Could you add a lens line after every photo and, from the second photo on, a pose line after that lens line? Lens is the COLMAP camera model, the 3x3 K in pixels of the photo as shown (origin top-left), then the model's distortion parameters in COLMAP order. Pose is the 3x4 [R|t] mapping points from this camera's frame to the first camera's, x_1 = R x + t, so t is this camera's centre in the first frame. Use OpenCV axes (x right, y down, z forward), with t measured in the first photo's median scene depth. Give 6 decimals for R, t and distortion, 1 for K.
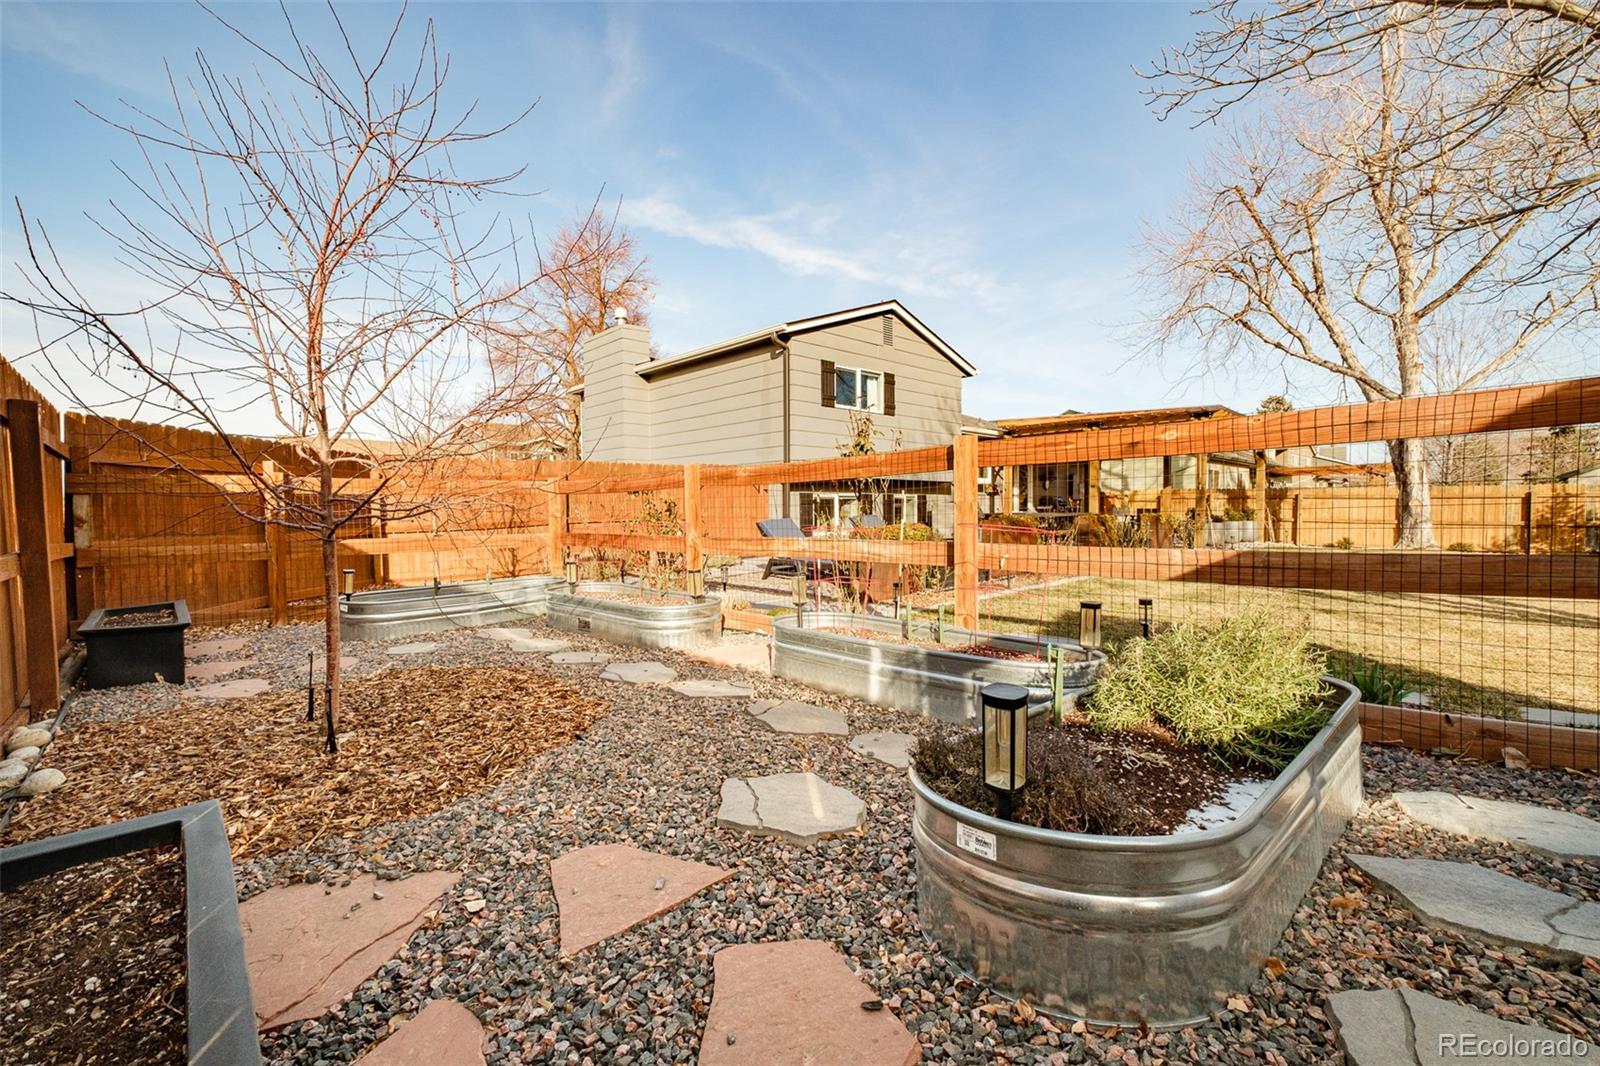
lens RADIAL K [[713.2, 0, 800.0], [0, 713.2, 533.0], [0, 0, 1]] dist [0.000319, 0.000178]
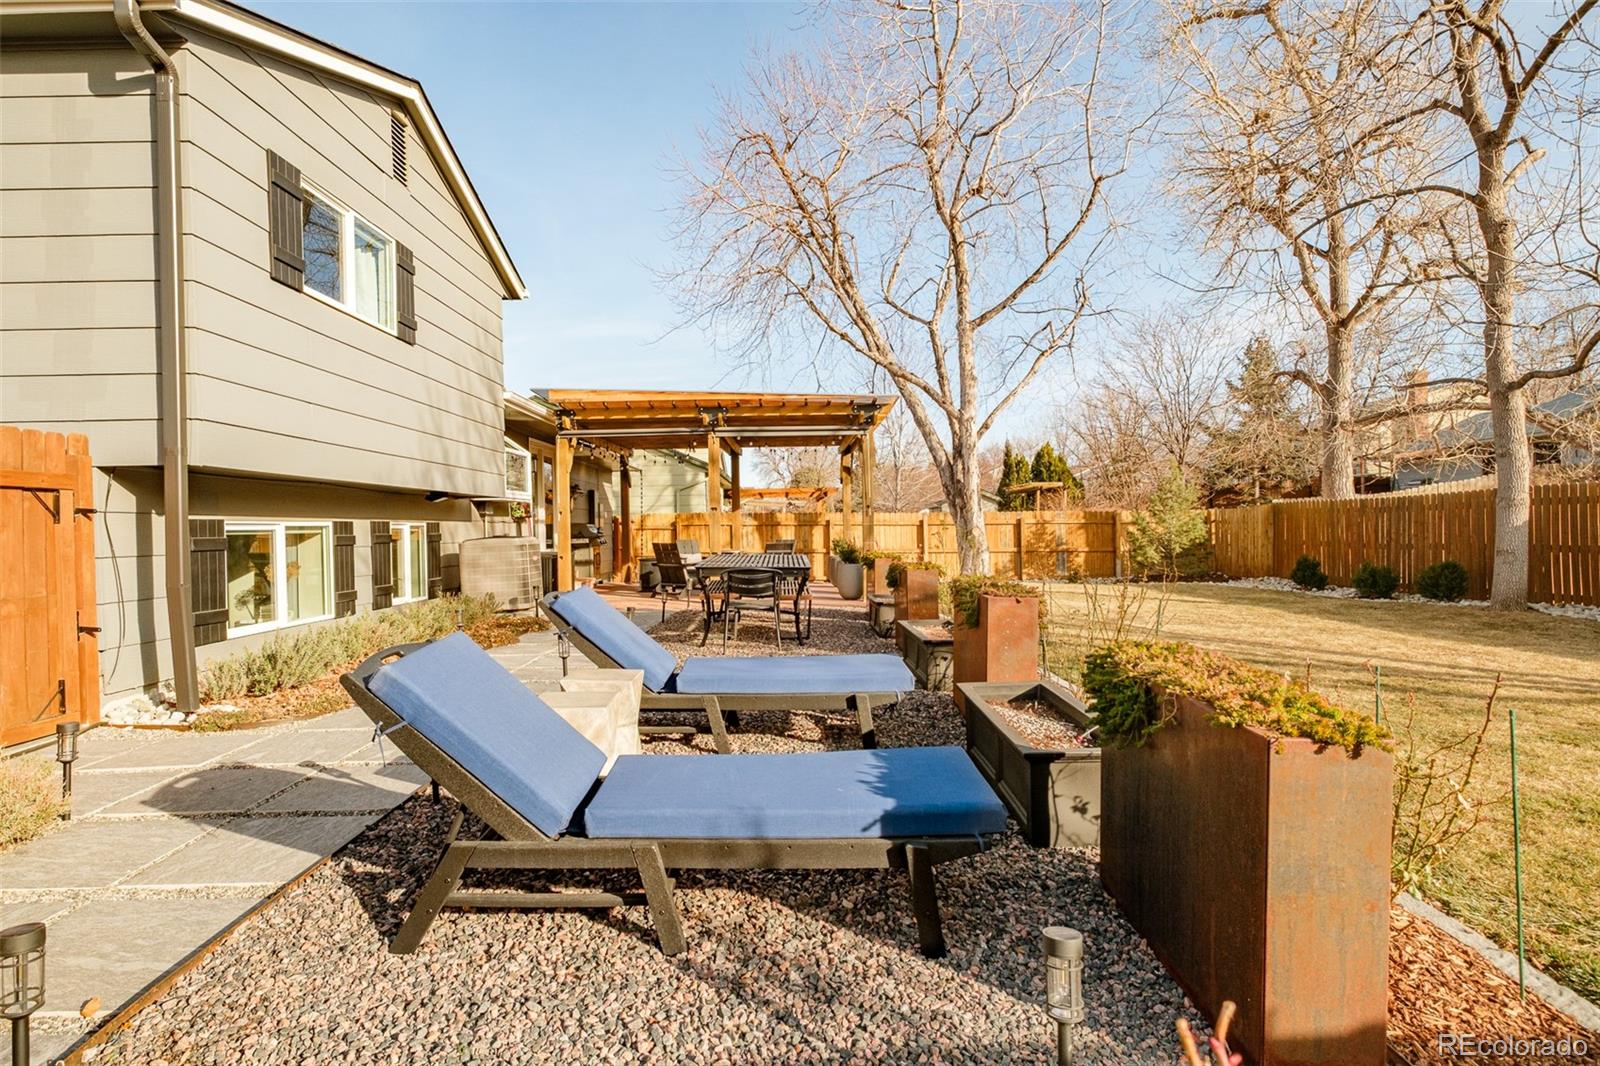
lens RADIAL K [[859.6, 0, 798.9], [0, 859.6, 556.1], [0, 0, 1]] dist [0.002328, 0.001092]
pose [[0.693429, -0.029178, 0.719934, -0.092770], [0.034506, 0.999378, 0.007268, -0.028806], [-0.719698, 0.019803, 0.694005, 0.457906]]
